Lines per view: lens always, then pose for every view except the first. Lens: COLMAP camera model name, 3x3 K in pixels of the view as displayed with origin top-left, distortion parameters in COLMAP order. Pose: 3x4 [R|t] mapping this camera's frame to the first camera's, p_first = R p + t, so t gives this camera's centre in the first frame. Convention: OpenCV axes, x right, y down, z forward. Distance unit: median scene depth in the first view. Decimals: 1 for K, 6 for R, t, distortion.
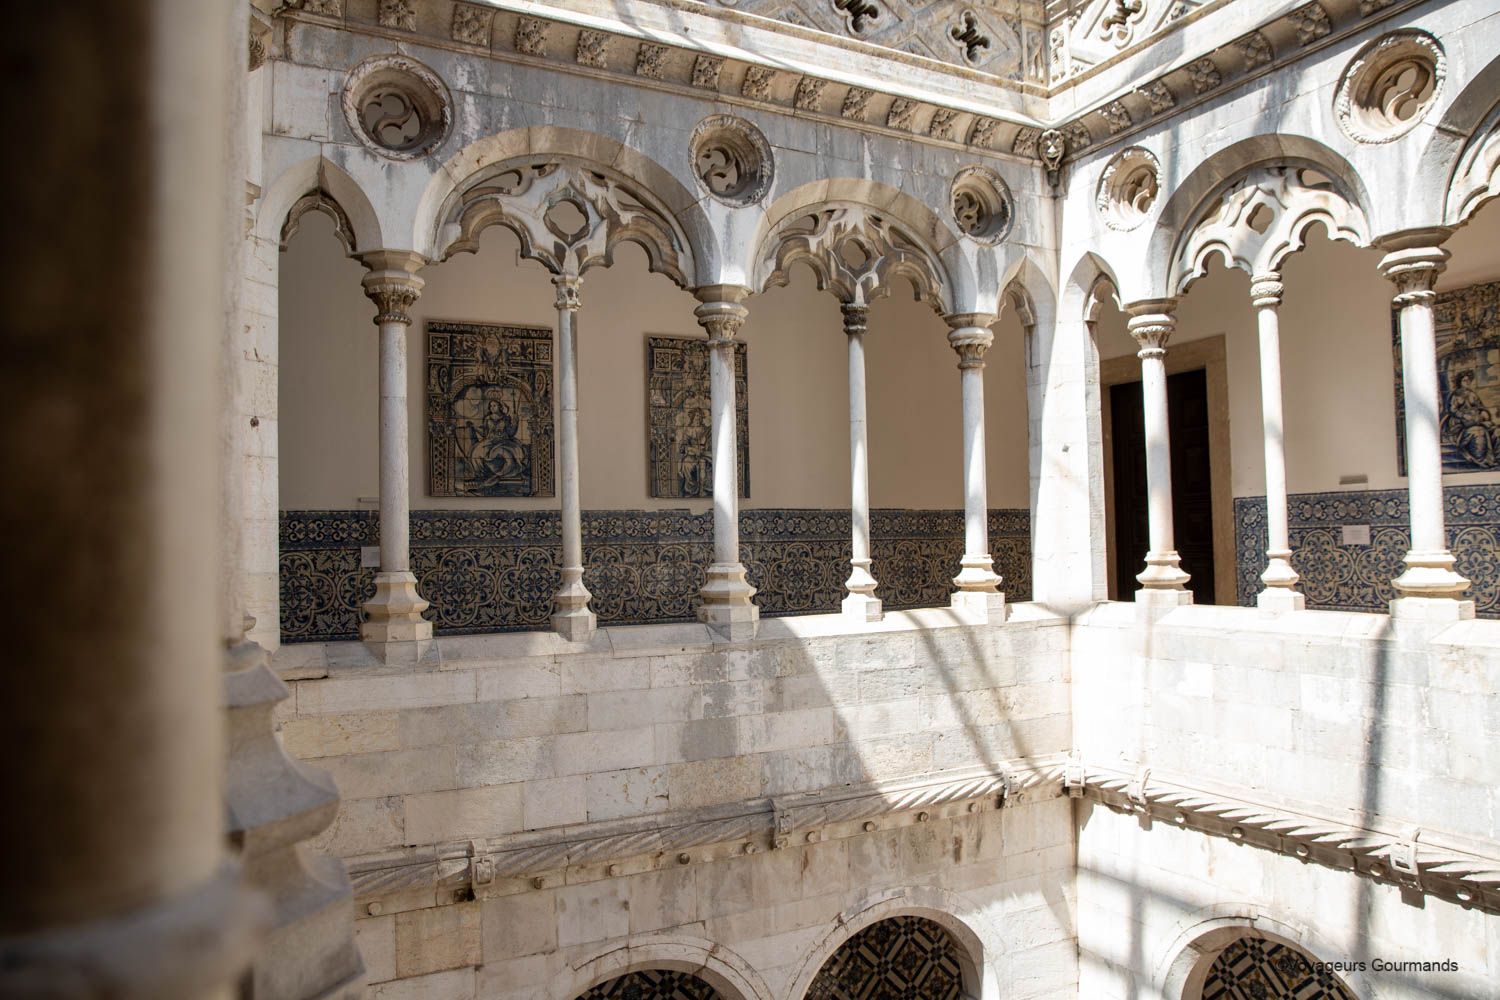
lens RADIAL K [[1032.3, 0, 750.0], [0, 1032.3, 500.0], [0, 0, 1]] dist [-0.100215, 0.078601]
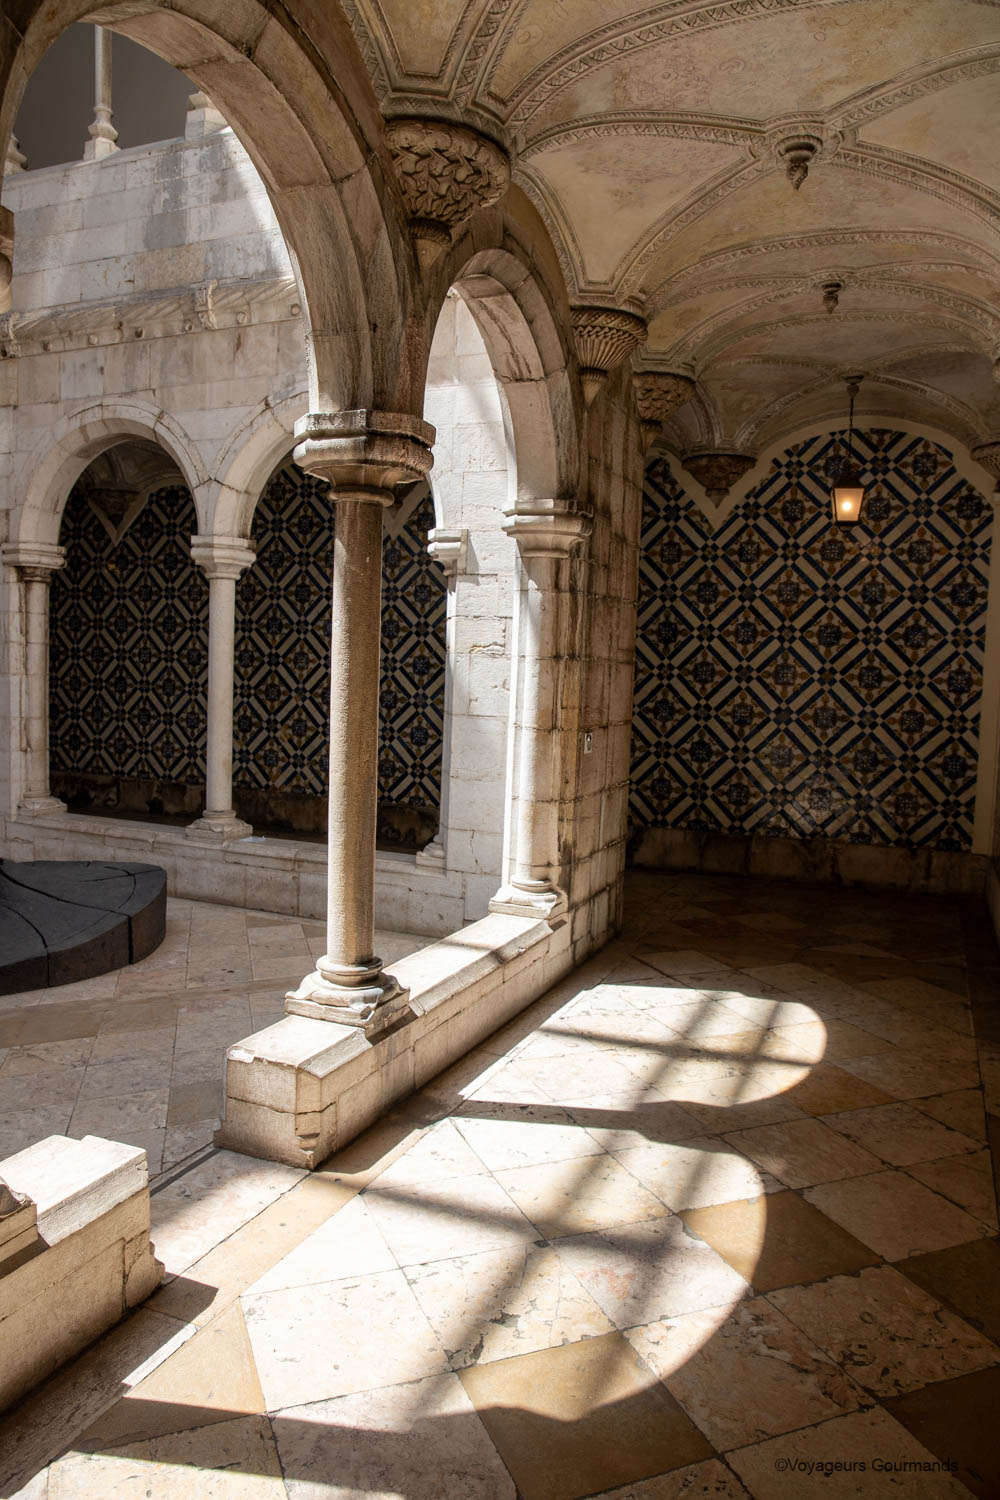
lens RADIAL K [[1032.3, 0, 500.0], [0, 1032.3, 750.0], [0, 0, 1]] dist [-0.100215, 0.078601]
pose [[0.629961, 0.100004, -0.770162, 1.121618], [-0.014696, 0.993032, 0.116923, 0.674575], [0.776488, -0.062338, 0.627041, 0.551169]]
